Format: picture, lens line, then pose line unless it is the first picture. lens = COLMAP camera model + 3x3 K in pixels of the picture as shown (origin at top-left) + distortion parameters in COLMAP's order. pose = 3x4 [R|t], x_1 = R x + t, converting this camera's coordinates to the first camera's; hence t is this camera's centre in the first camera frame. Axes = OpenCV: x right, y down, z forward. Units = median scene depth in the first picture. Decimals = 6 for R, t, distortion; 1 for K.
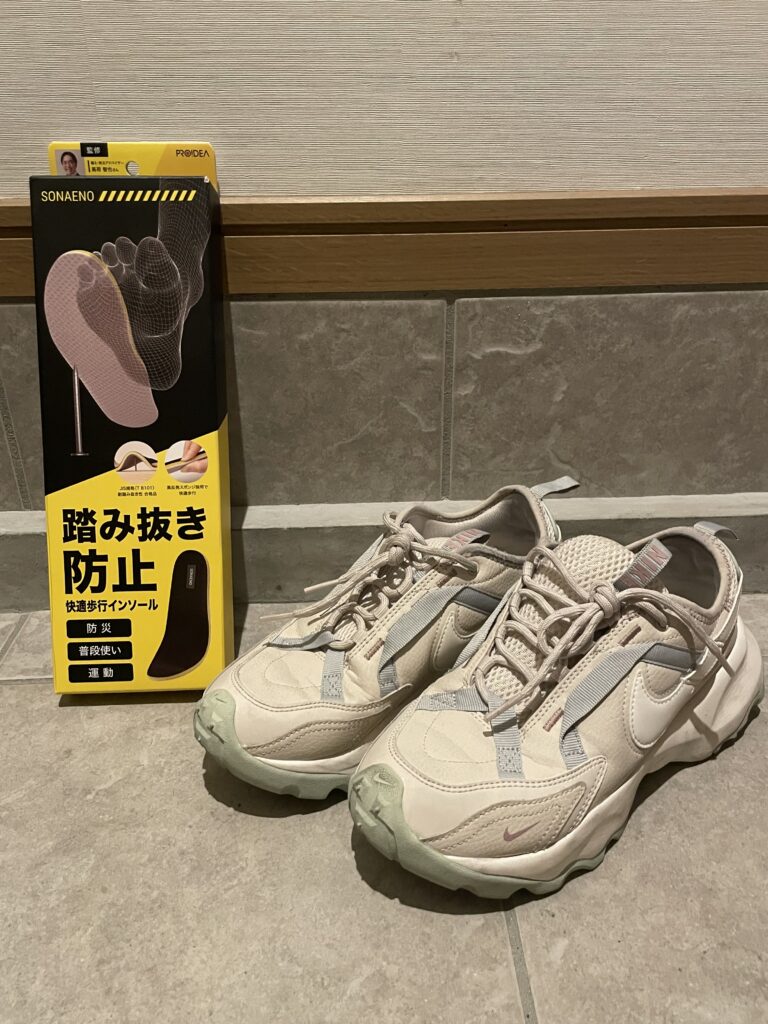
lens RADIAL K [[829.0, 0, 391.2], [0, 829.0, 505.4], [0, 0, 1]] dist [0.058100, -0.107003]
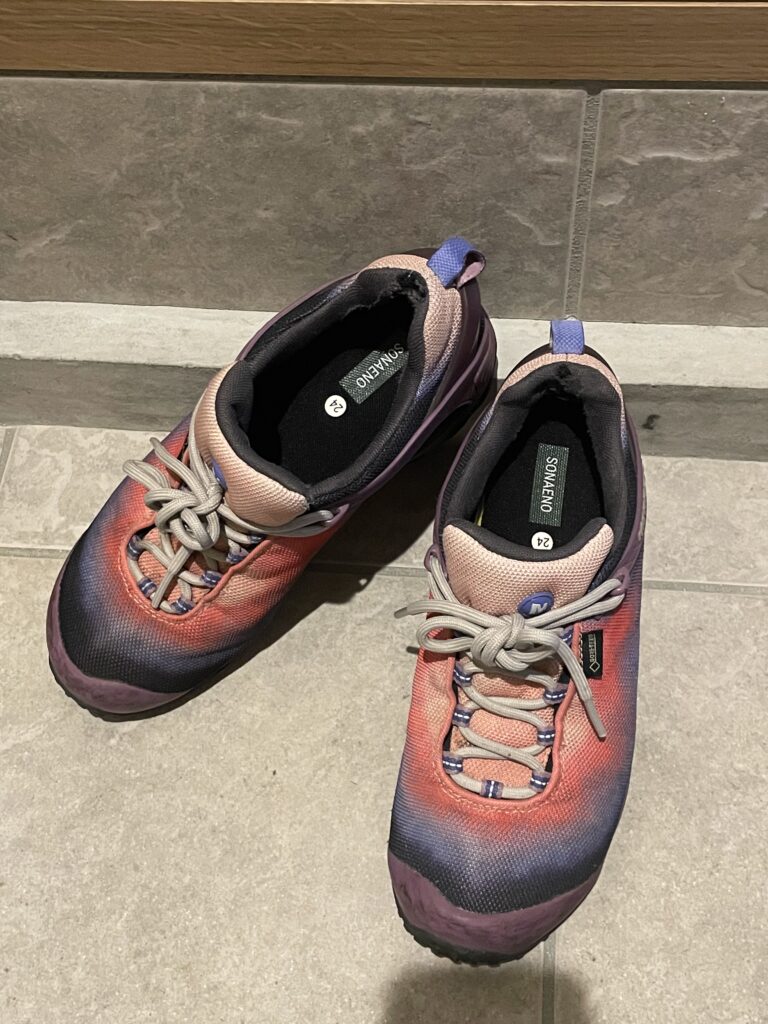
lens RADIAL K [[1272.6, 0, 391.6], [0, 1272.6, 512.6], [0, 0, 1]] dist [0.027491, 0.000000]
pose [[0.989633, 0.089397, -0.112406, 0.057866], [-0.011867, 0.830879, 0.556326, -0.511179], [0.143130, -0.549224, 0.823326, 0.032687]]
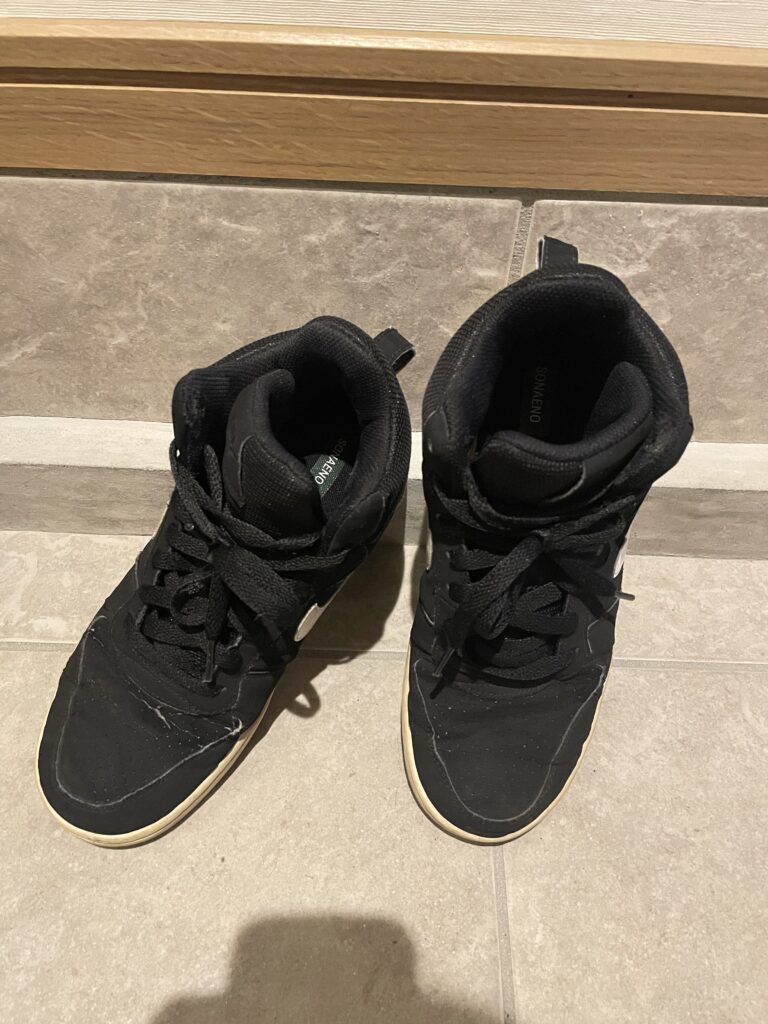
lens RADIAL K [[796.4, 0, 391.5], [0, 796.4, 509.1], [0, 0, 1]] dist [0.055729, -0.103182]
pose [[0.997462, 0.071152, -0.002689, -0.020474], [-0.063933, 0.911601, 0.406075, -0.276709], [0.031344, -0.404873, 0.913836, 0.295175]]
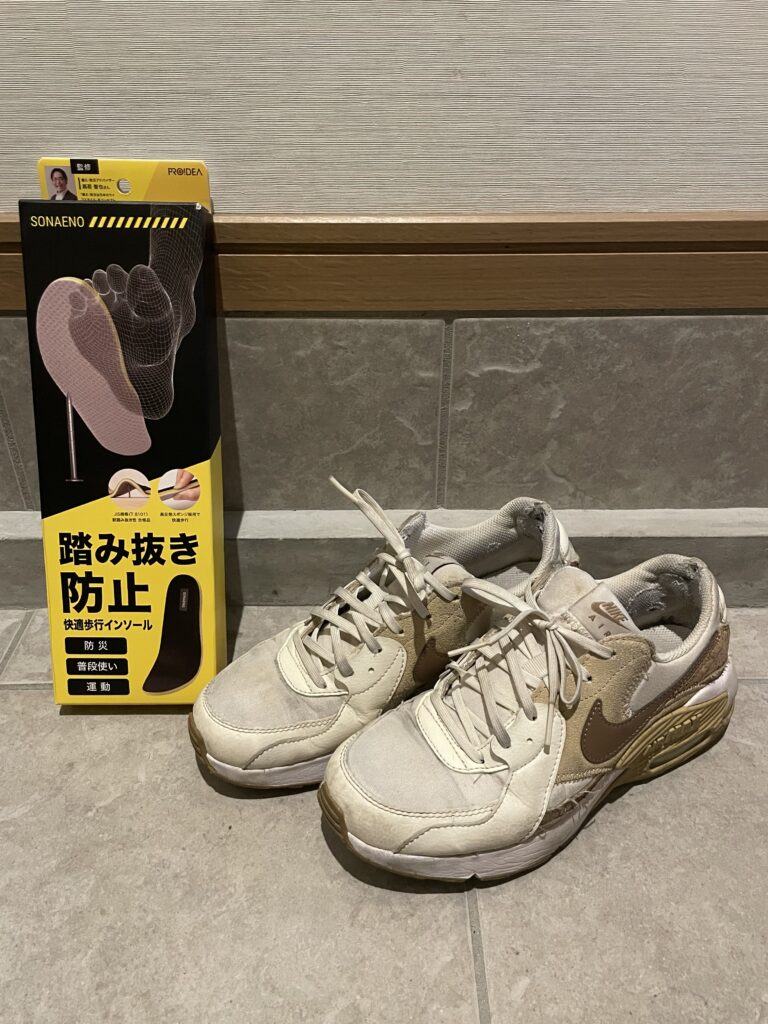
lens RADIAL K [[829.0, 0, 389.4], [0, 829.0, 503.8], [0, 0, 1]] dist [0.058100, -0.107003]
pose [[0.999555, 0.024668, -0.016789, 0.022641], [-0.022668, 0.993631, 0.110383, -0.137473], [0.019405, -0.109953, 0.993747, -0.005533]]
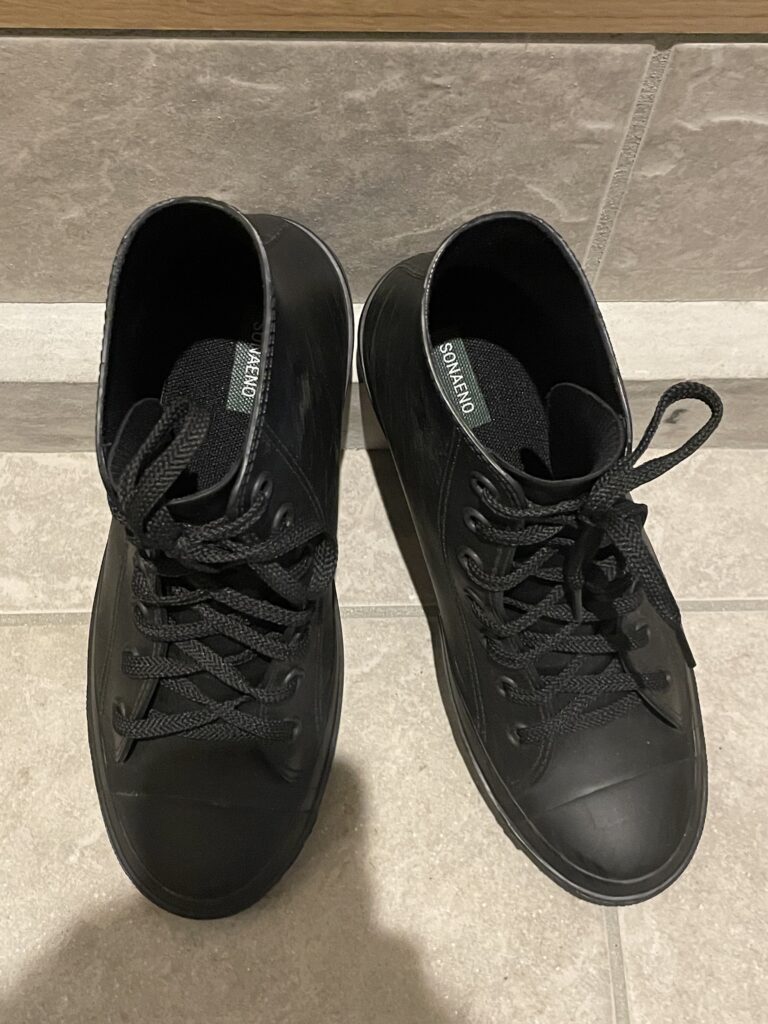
lens RADIAL K [[1309.5, 0, 391.7], [0, 1309.5, 514.8], [0, 0, 1]] dist [0.027032, 0.000000]
pose [[0.998586, 0.028307, 0.044990, -0.113931], [-0.050485, 0.769919, 0.636142, -0.516558], [-0.016631, -0.637514, 0.770259, 0.238662]]
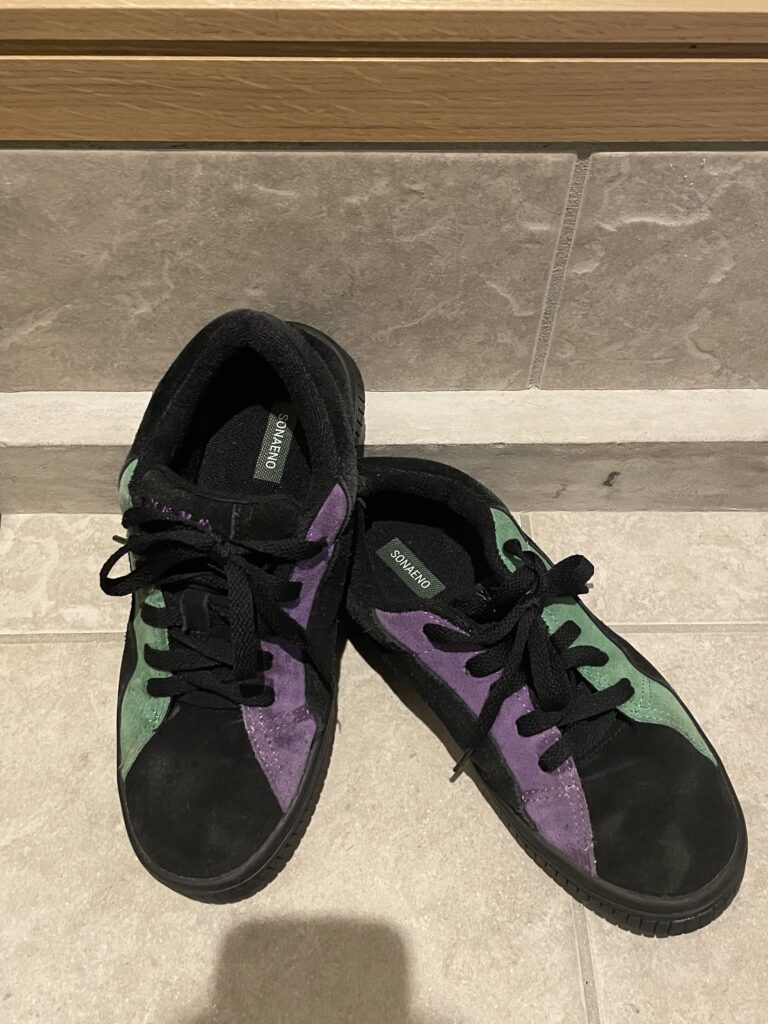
lens RADIAL K [[965.1, 0, 386.9], [0, 965.1, 508.8], [0, 0, 1]] dist [0.012759, 0.000000]
pose [[0.999512, 0.029355, 0.010679, -0.080668], [-0.030901, 0.879160, 0.475523, -0.357025], [0.004570, -0.475621, 0.879639, 0.212940]]
